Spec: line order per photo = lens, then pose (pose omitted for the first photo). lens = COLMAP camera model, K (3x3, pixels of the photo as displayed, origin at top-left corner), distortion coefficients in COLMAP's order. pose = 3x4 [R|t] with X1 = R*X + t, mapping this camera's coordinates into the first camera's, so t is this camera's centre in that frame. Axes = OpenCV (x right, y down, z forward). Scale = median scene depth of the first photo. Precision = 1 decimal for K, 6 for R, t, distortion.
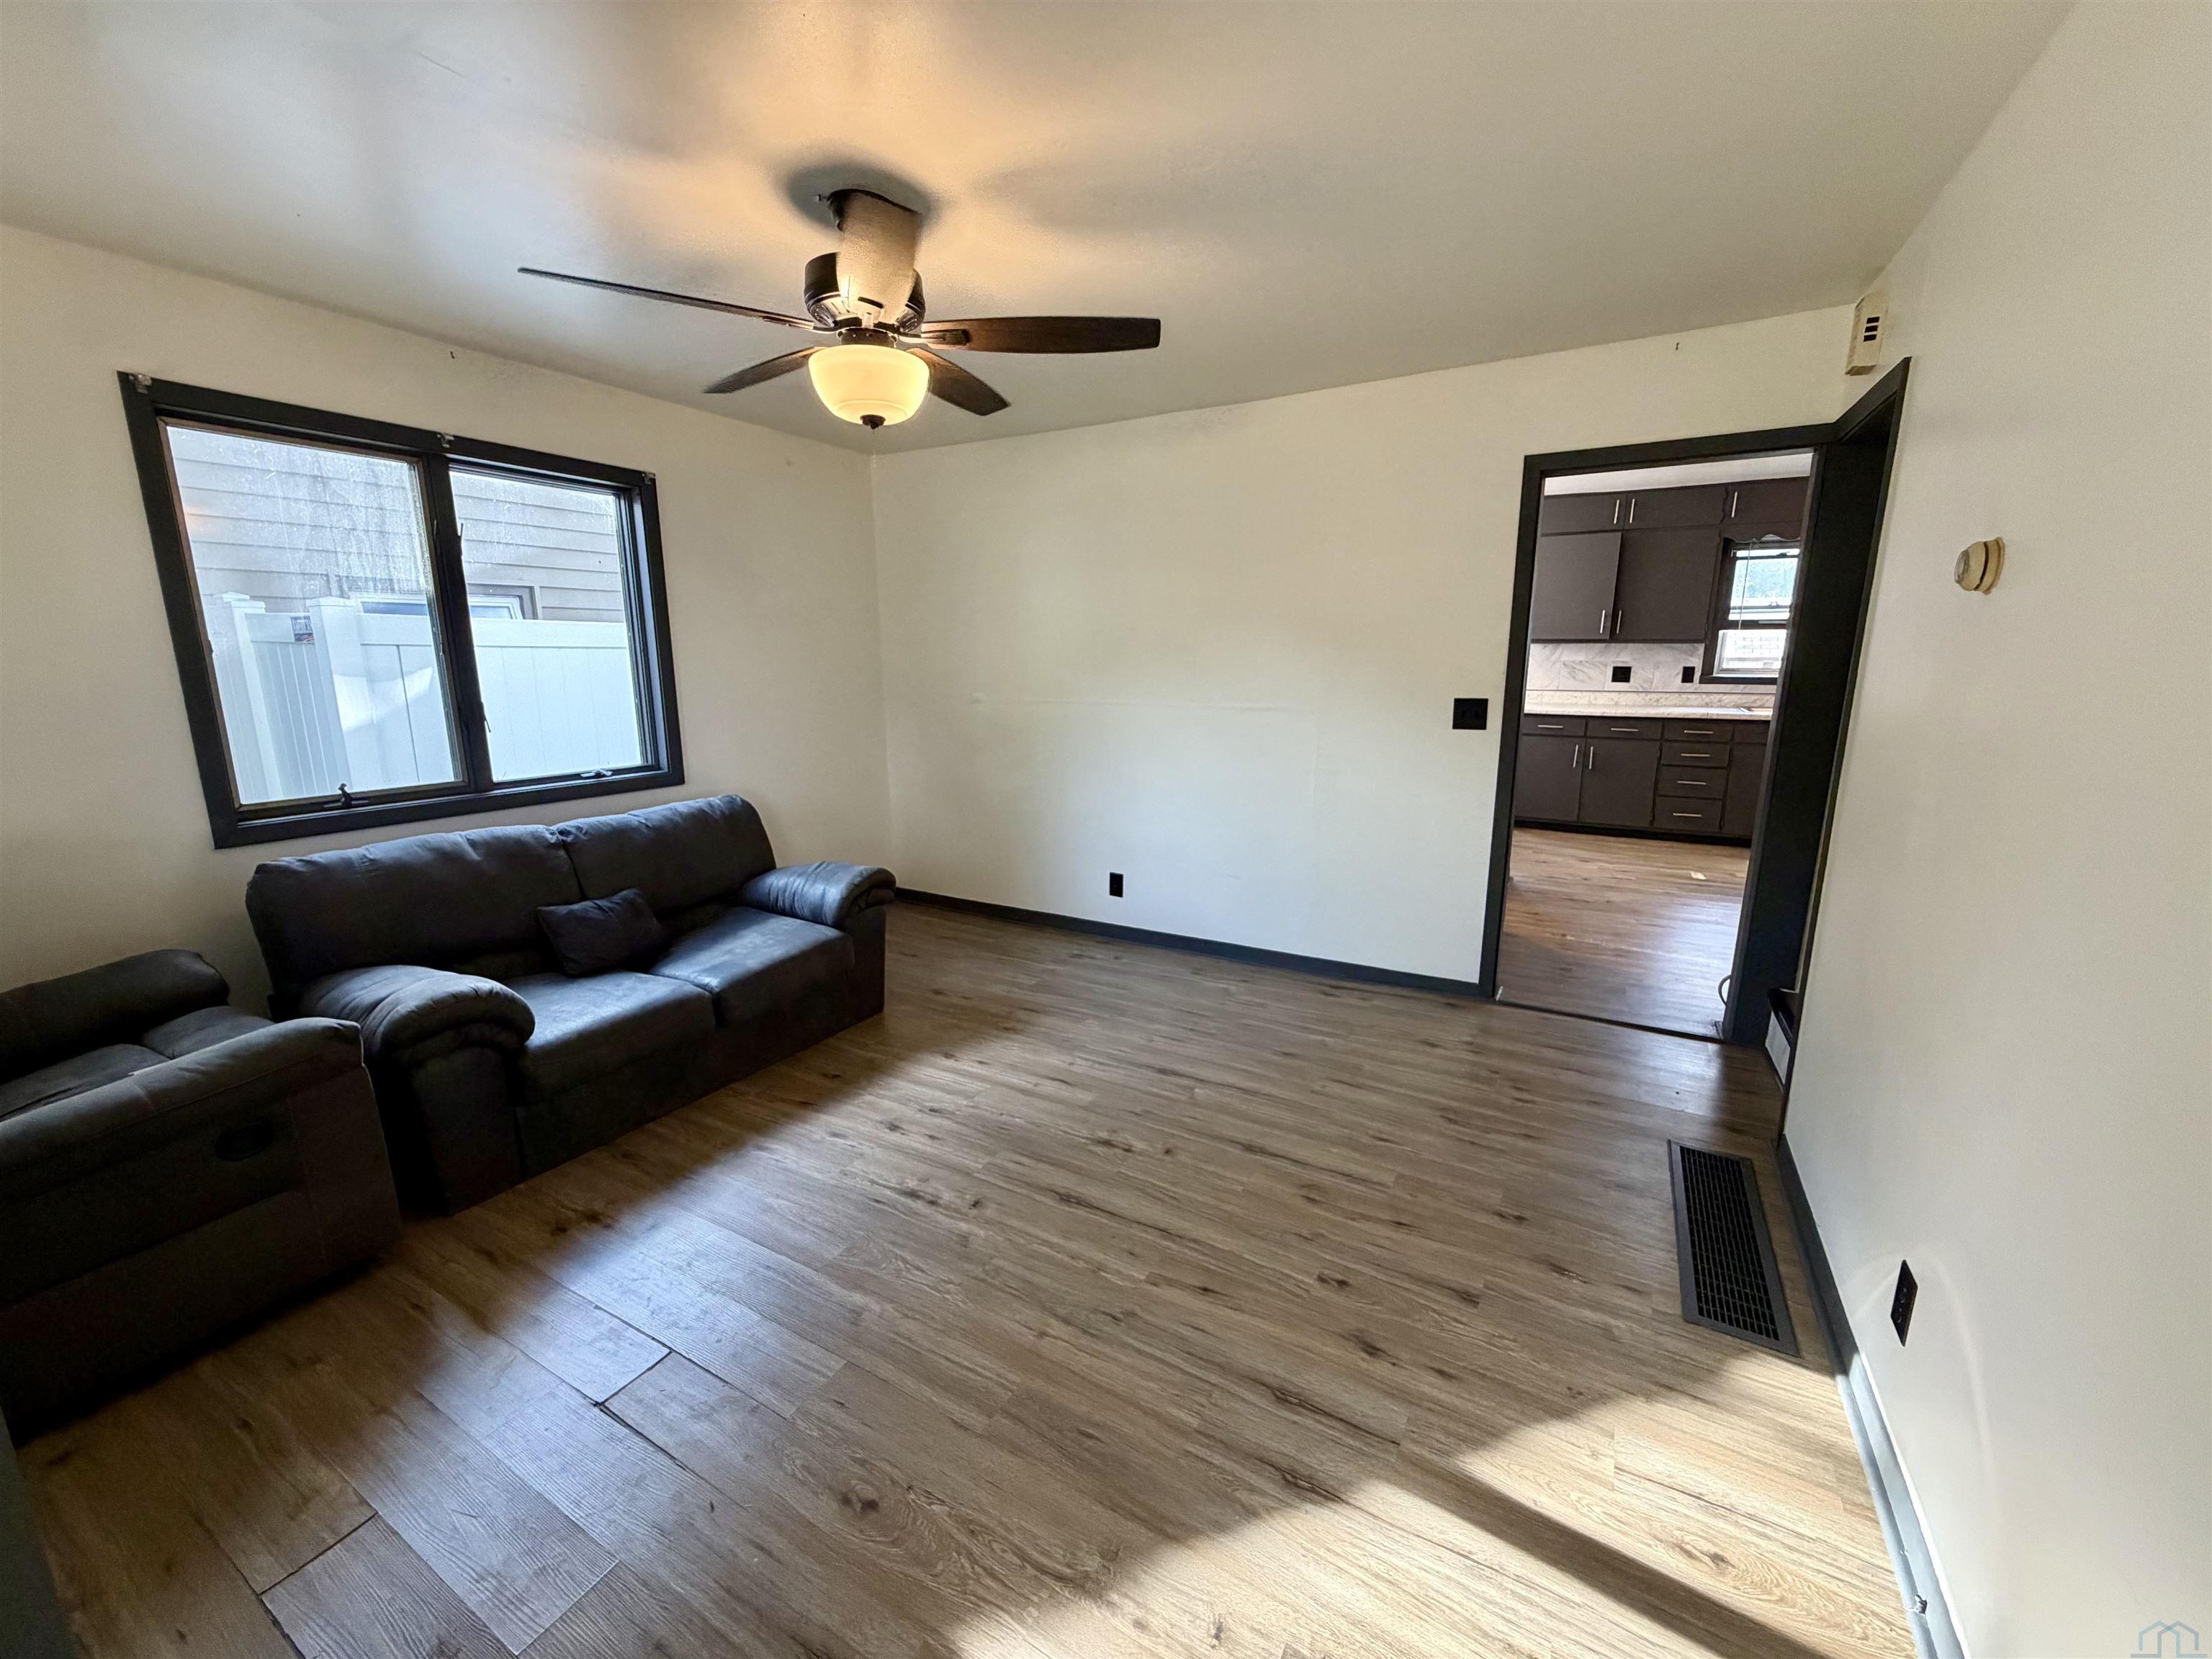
lens RADIAL K [[880.0, 0, 1102.6], [0, 880.0, 830.8], [0, 0, 1]] dist [0.000731, -0.000277]
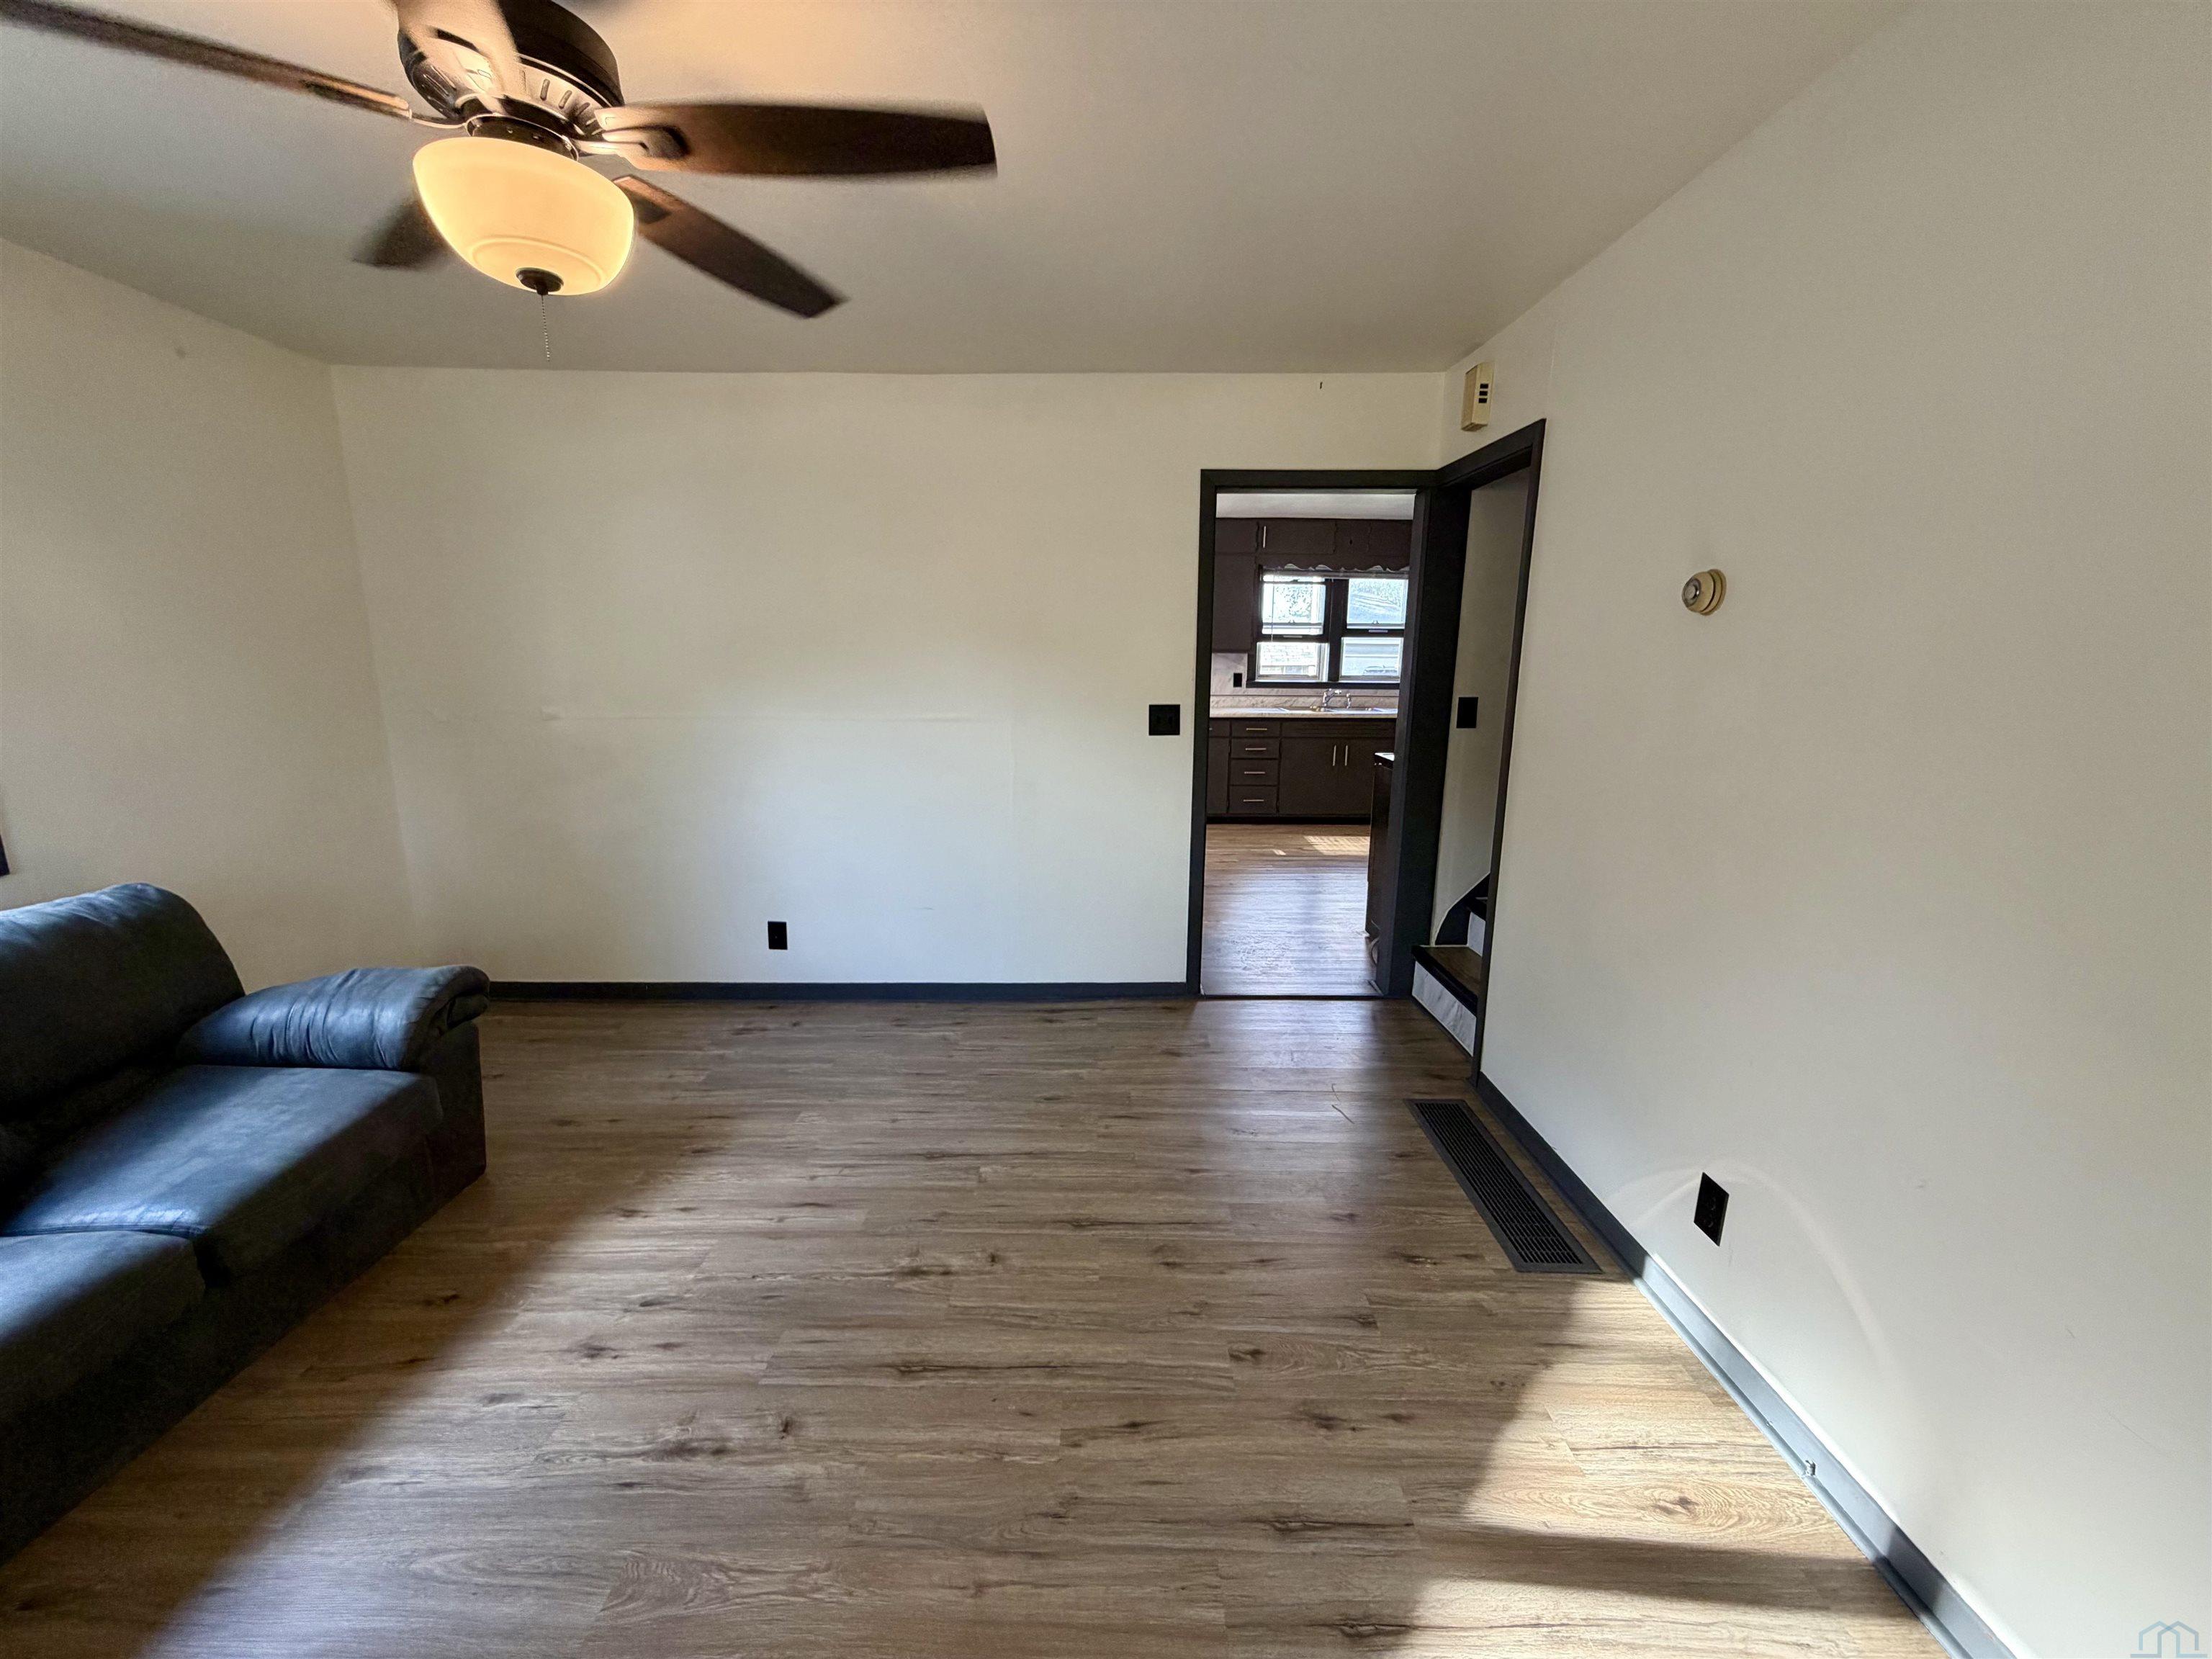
lens RADIAL K [[880.0, 0, 1101.6], [0, 880.0, 831.1], [0, 0, 1]] dist [0.000731, -0.000277]
pose [[0.865522, -0.087259, 0.493211, -0.193287], [0.090344, 0.995755, 0.017628, -0.037705], [-0.492655, 0.029301, 0.869731, 0.201083]]
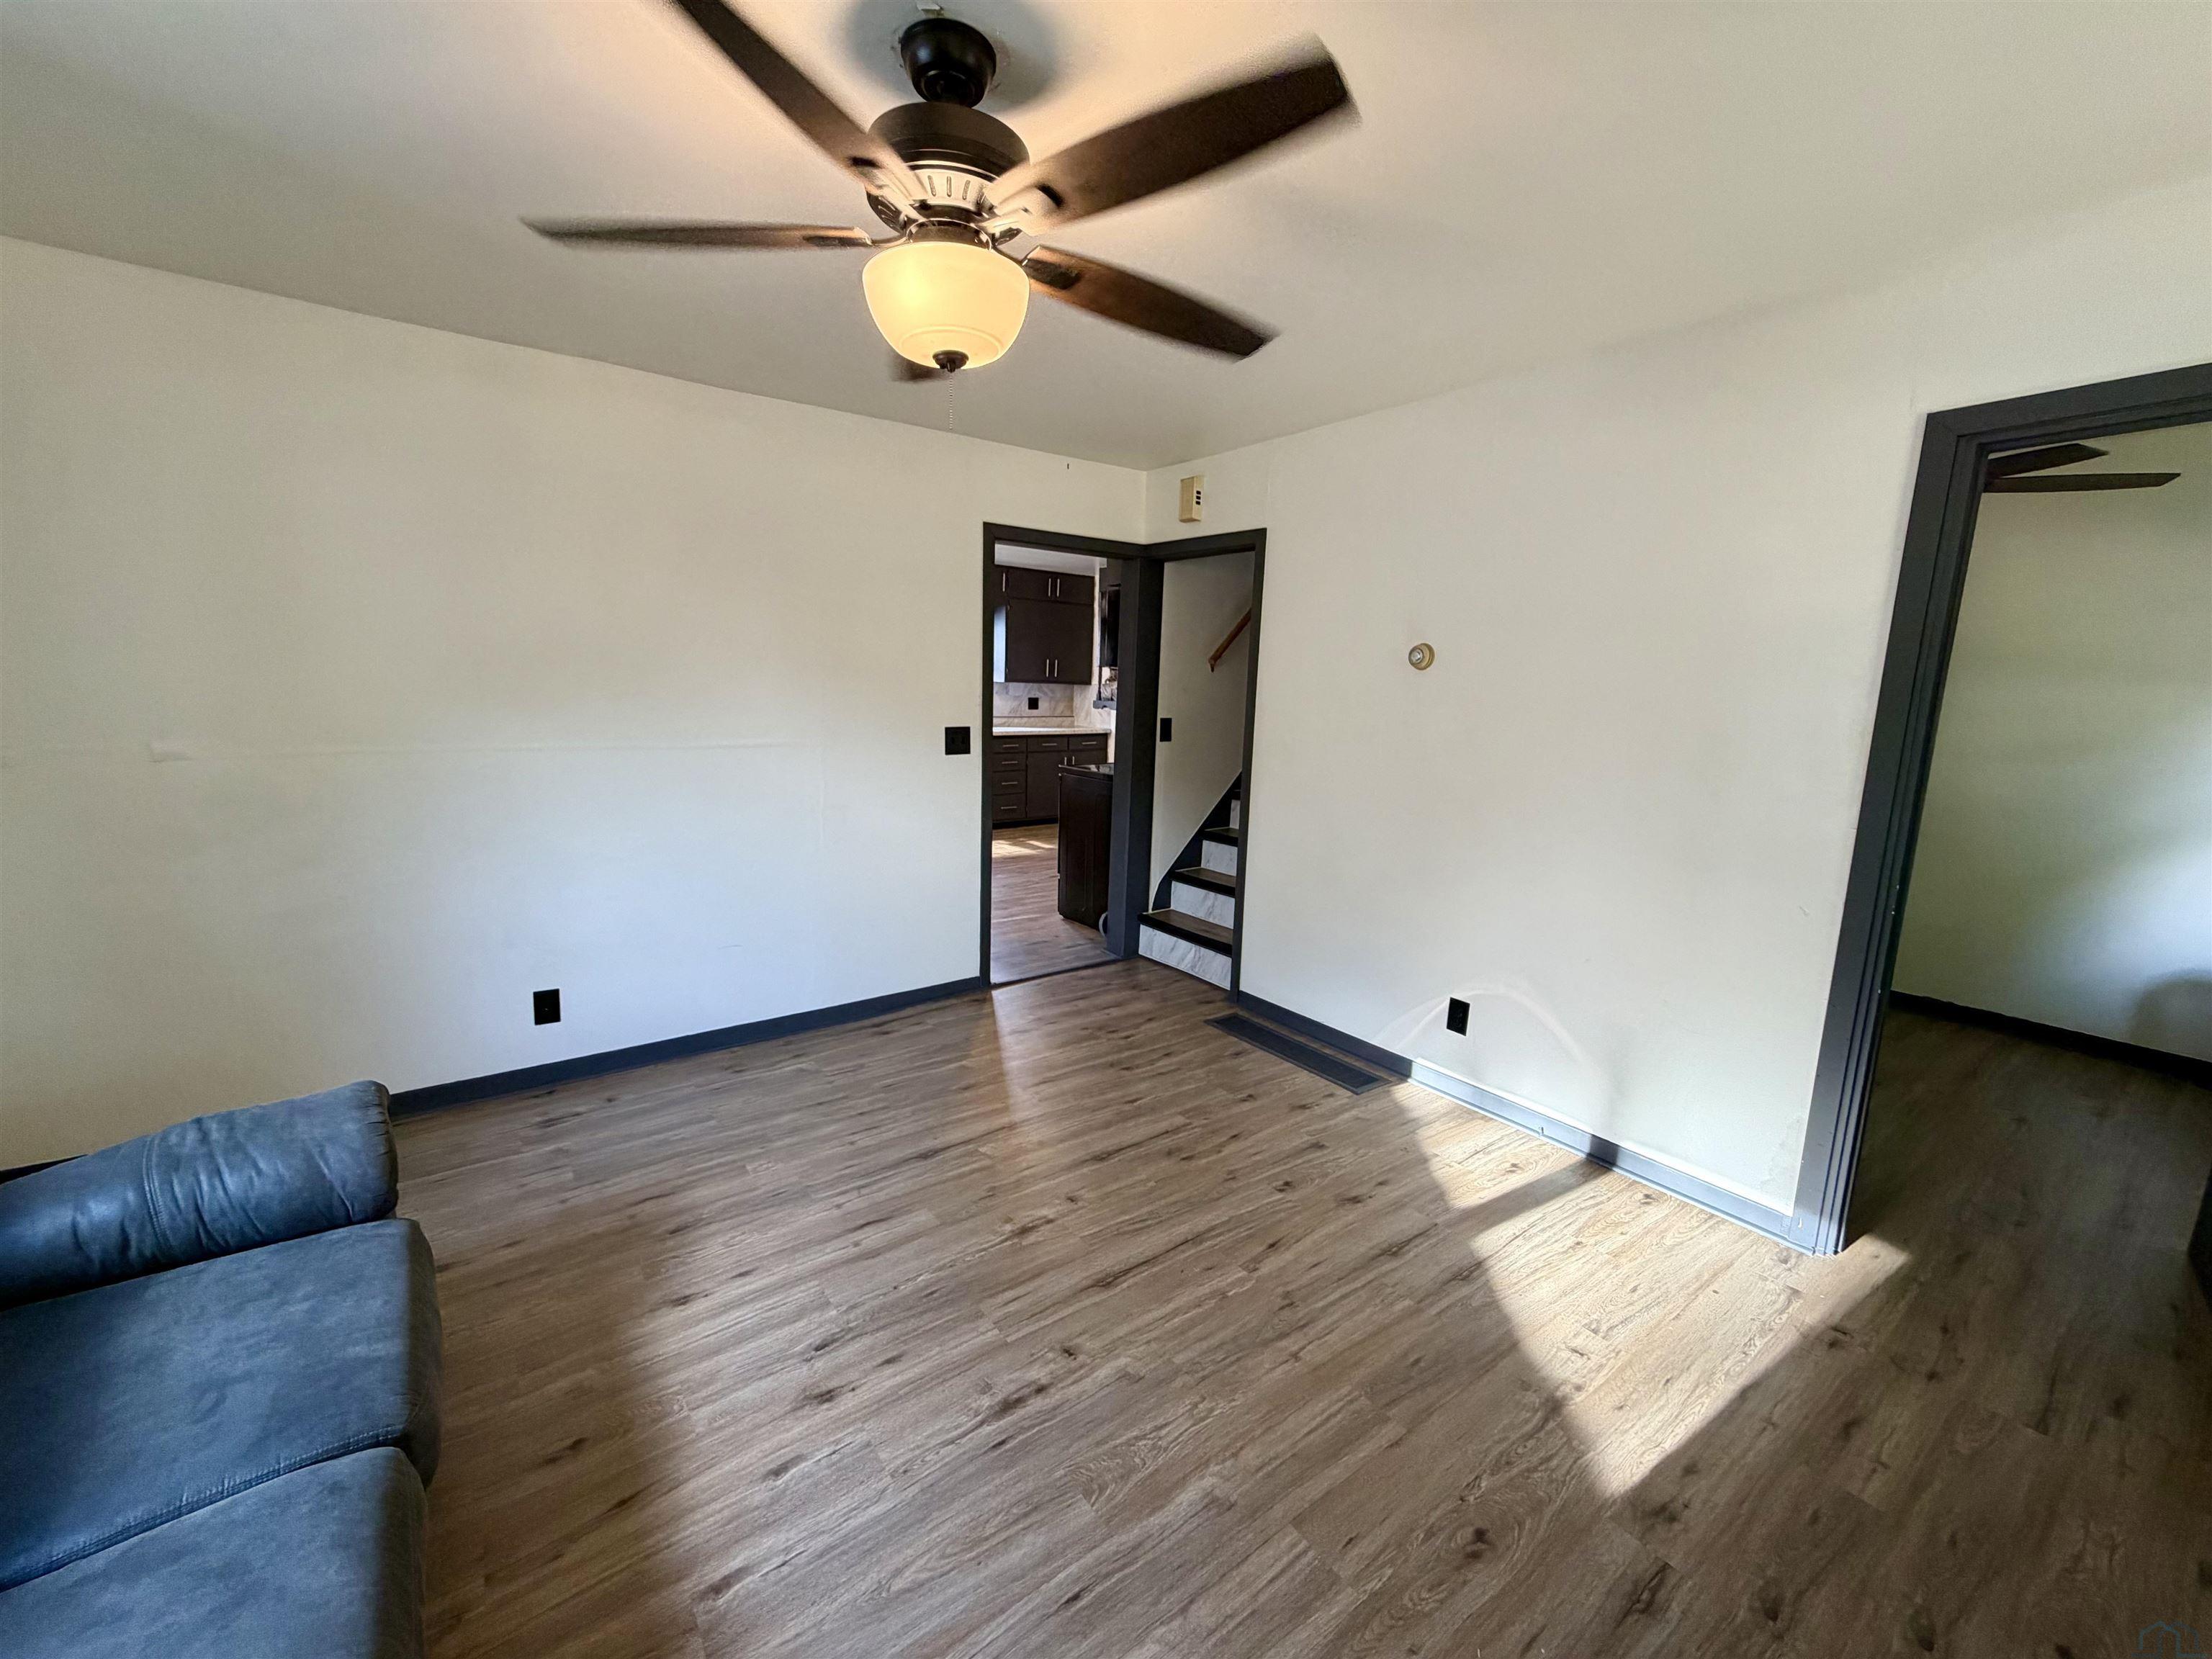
lens RADIAL K [[880.0, 0, 1103.7], [0, 880.0, 829.0], [0, 0, 1]] dist [0.000731, -0.000277]
pose [[0.401146, -0.132594, 0.906367, -0.675026], [0.157728, 0.984688, 0.074243, -0.095125], [-0.902332, 0.113177, 0.415917, 0.475778]]
